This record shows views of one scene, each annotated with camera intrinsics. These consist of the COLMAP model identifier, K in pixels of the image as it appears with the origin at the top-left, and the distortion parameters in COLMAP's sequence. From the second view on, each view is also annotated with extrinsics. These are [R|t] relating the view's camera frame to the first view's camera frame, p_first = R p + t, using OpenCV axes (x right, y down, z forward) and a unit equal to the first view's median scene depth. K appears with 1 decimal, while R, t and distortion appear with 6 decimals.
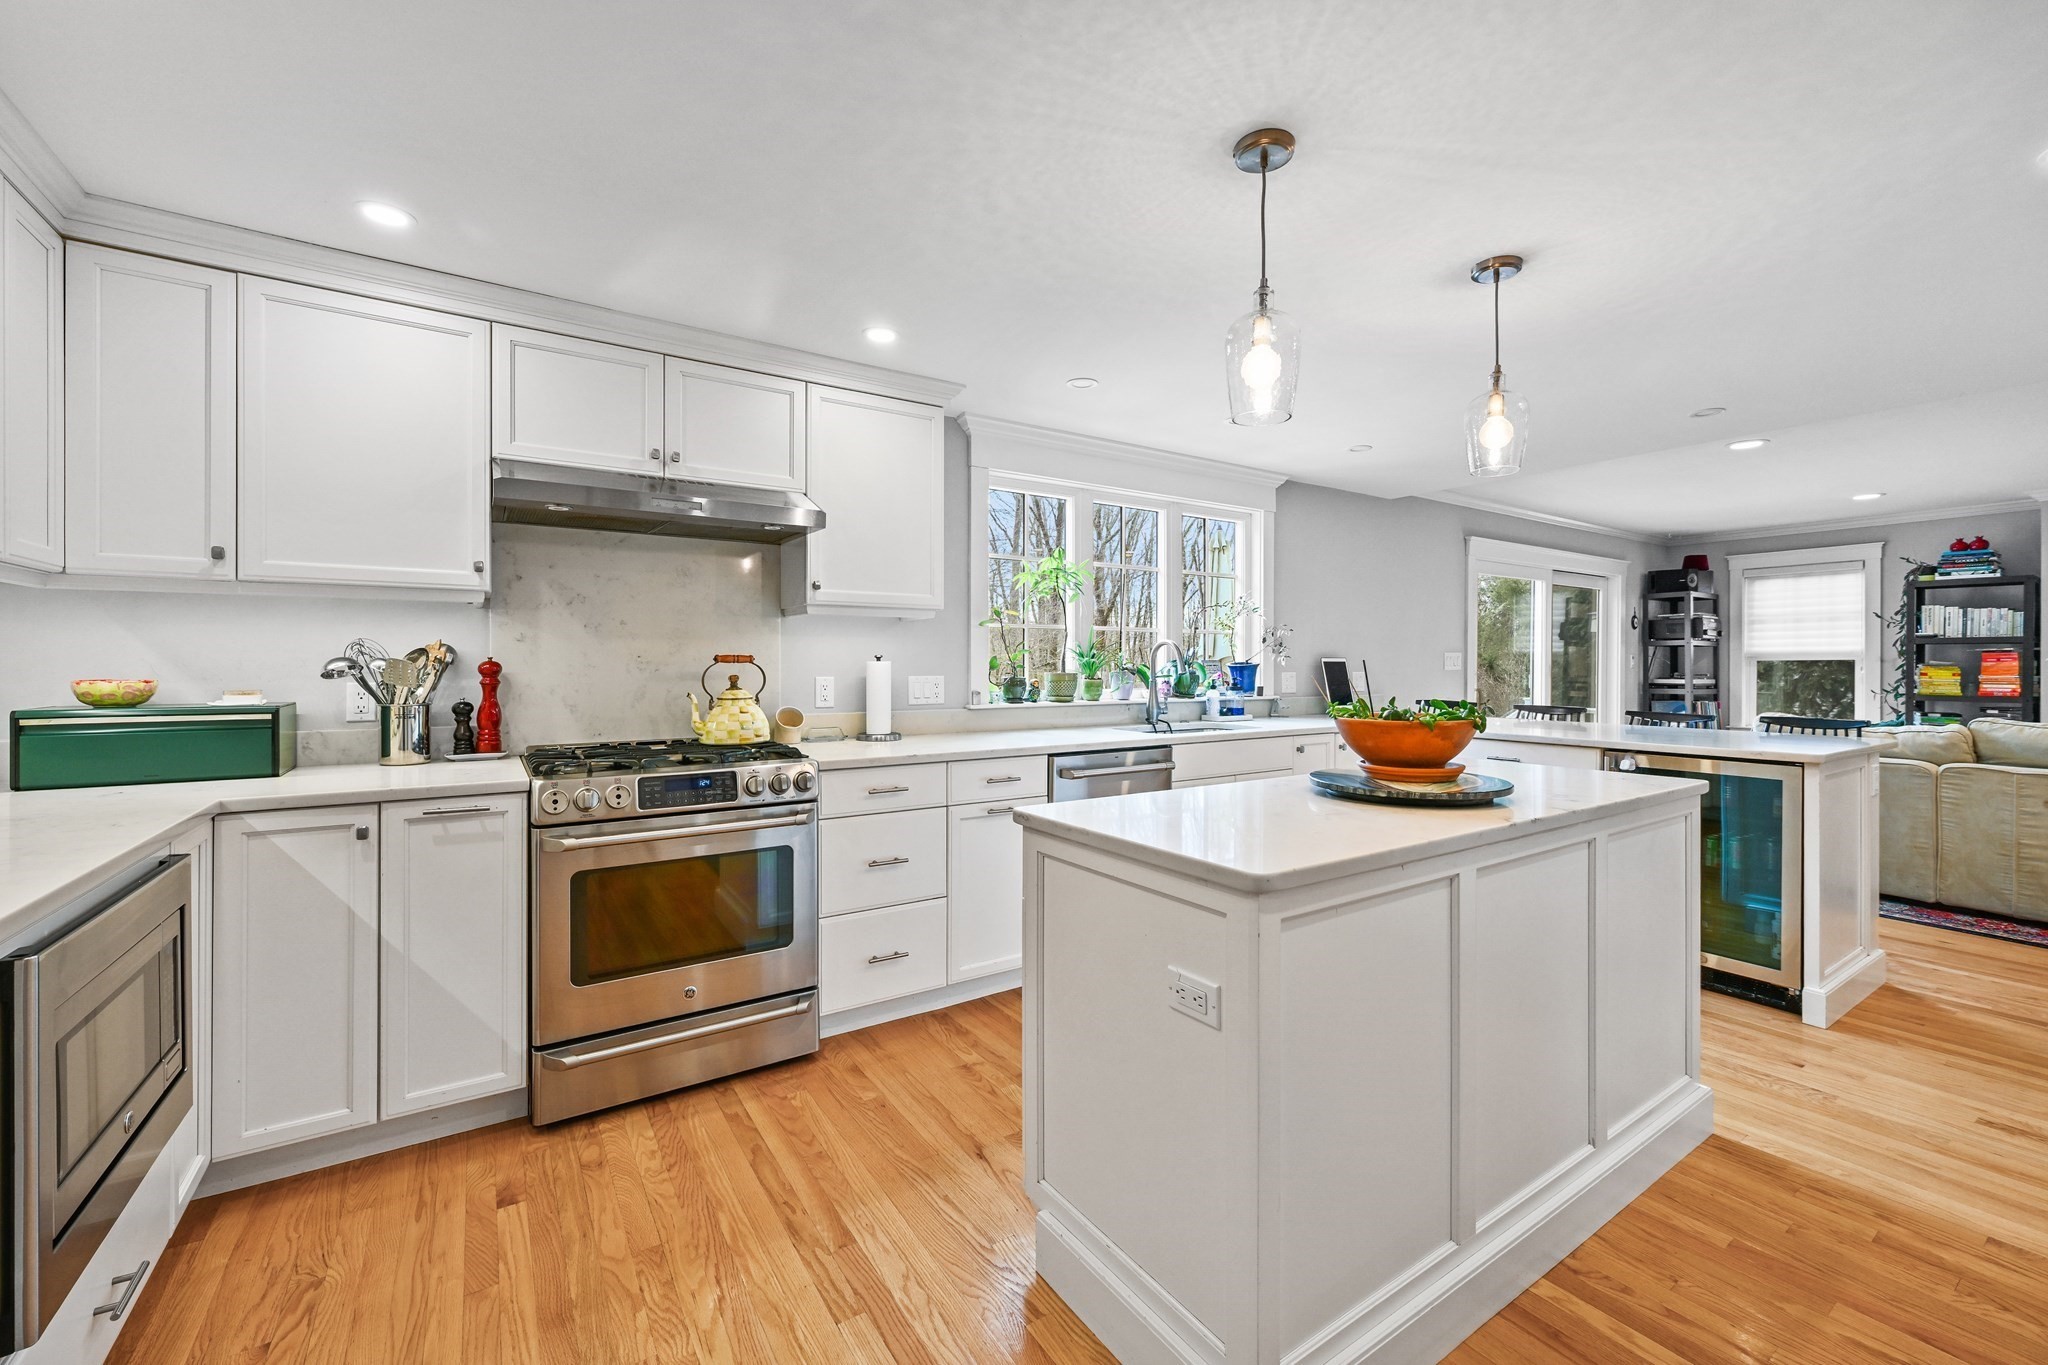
lens RADIAL K [[837.2, 0, 1023.6], [0, 837.2, 664.6], [0, 0, 1]] dist [-0.000588, -0.000252]
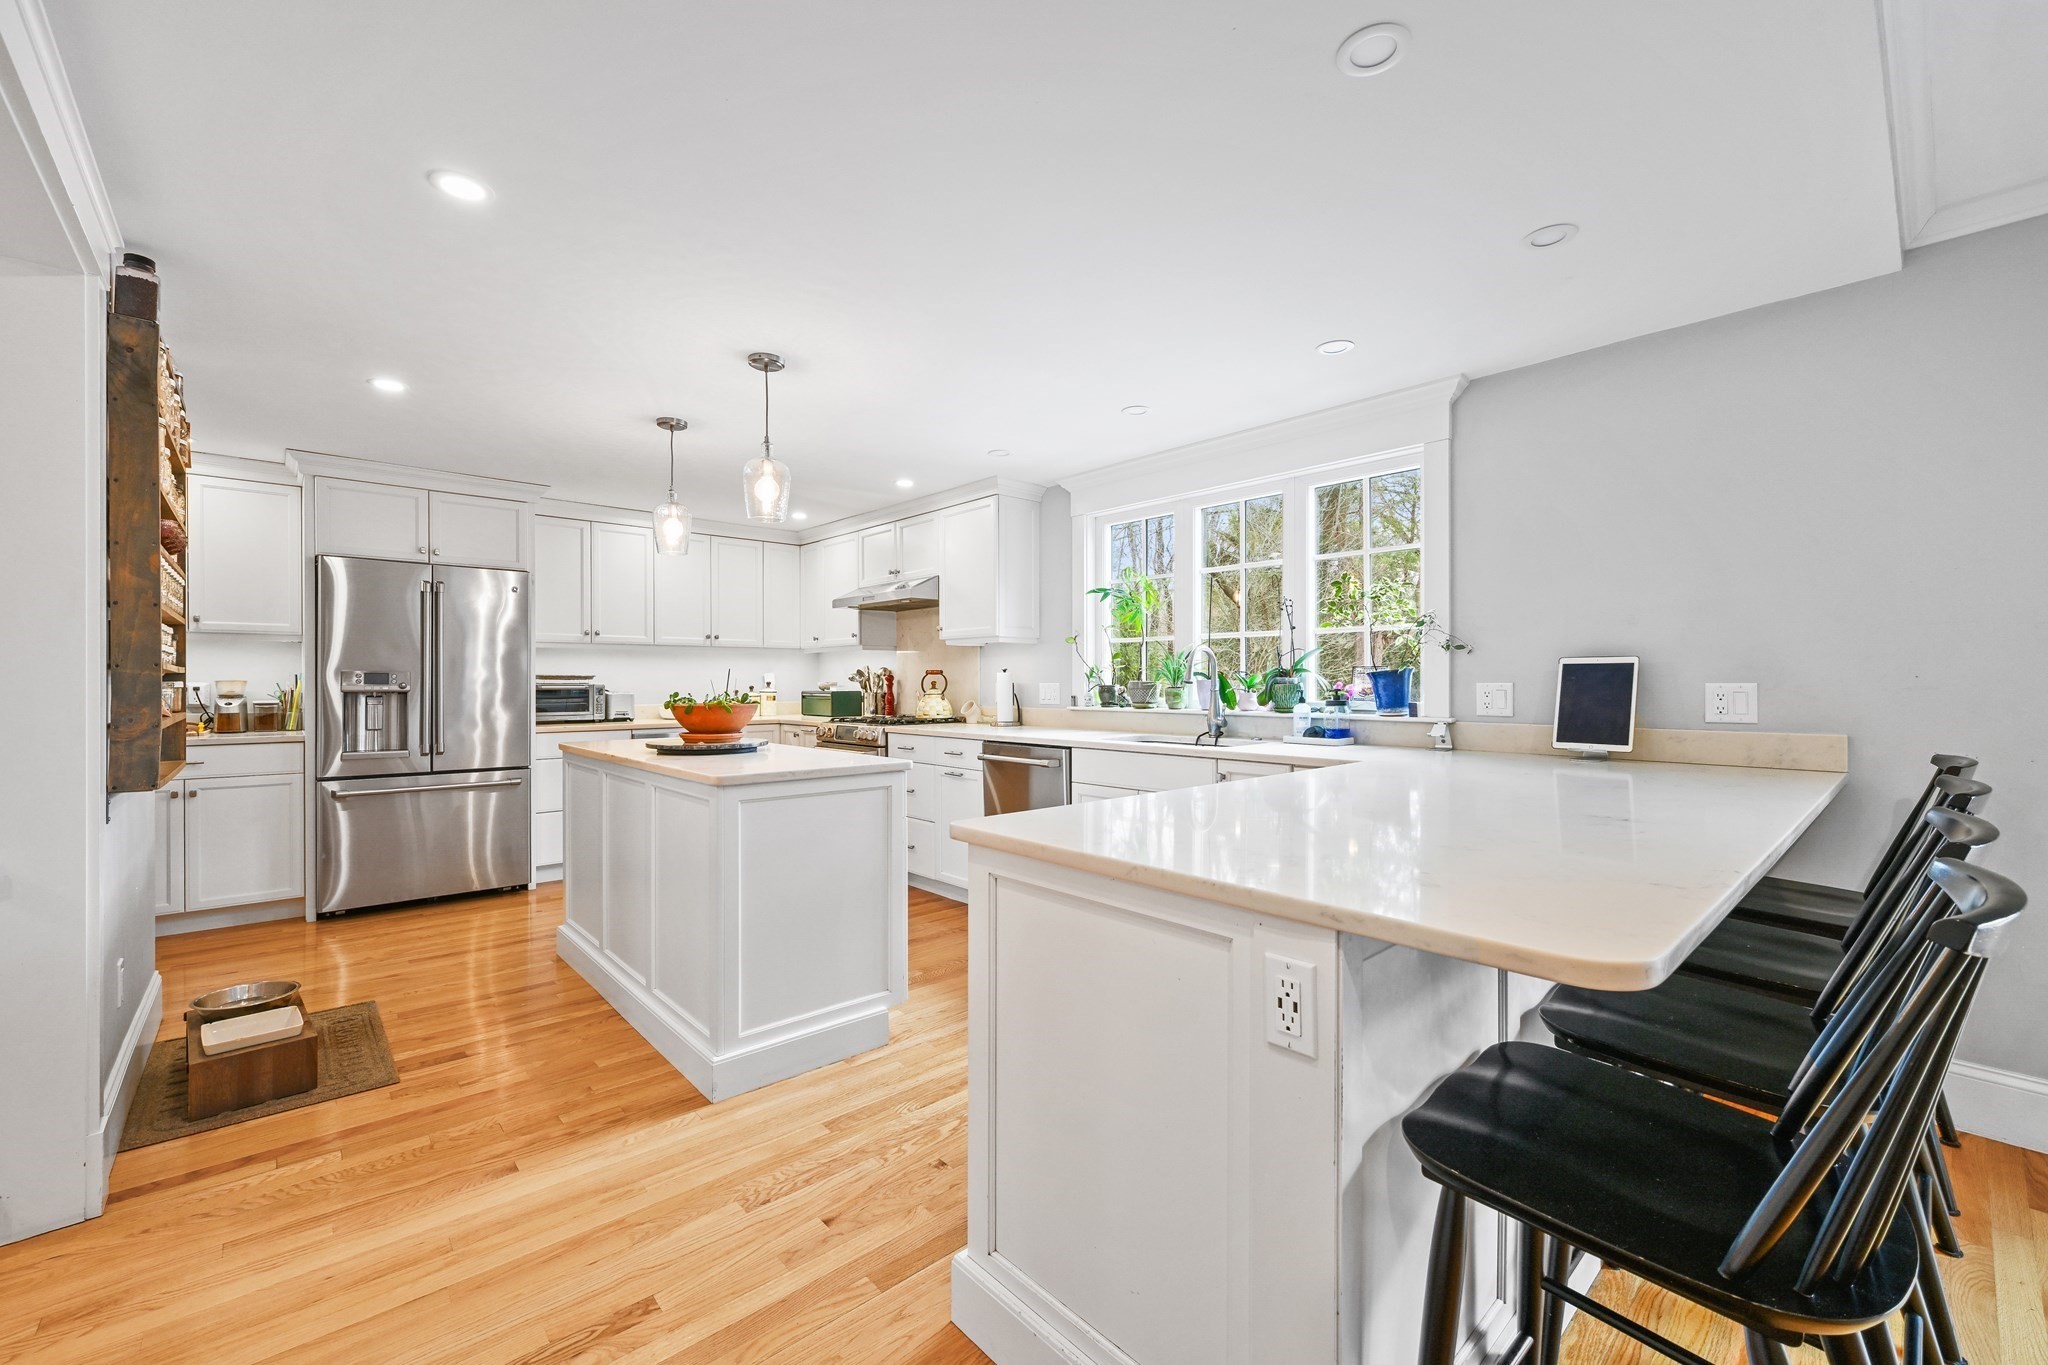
lens RADIAL K [[826.9, 0, 1024.0], [0, 826.9, 682.5], [0, 0, 1]] dist [-0.000727, -0.000057]
pose [[0.147158, 0.005710, -0.989097, 1.627513], [0.002786, 0.999977, 0.006187, 0.005942], [0.989109, -0.003666, 0.147138, 1.042339]]
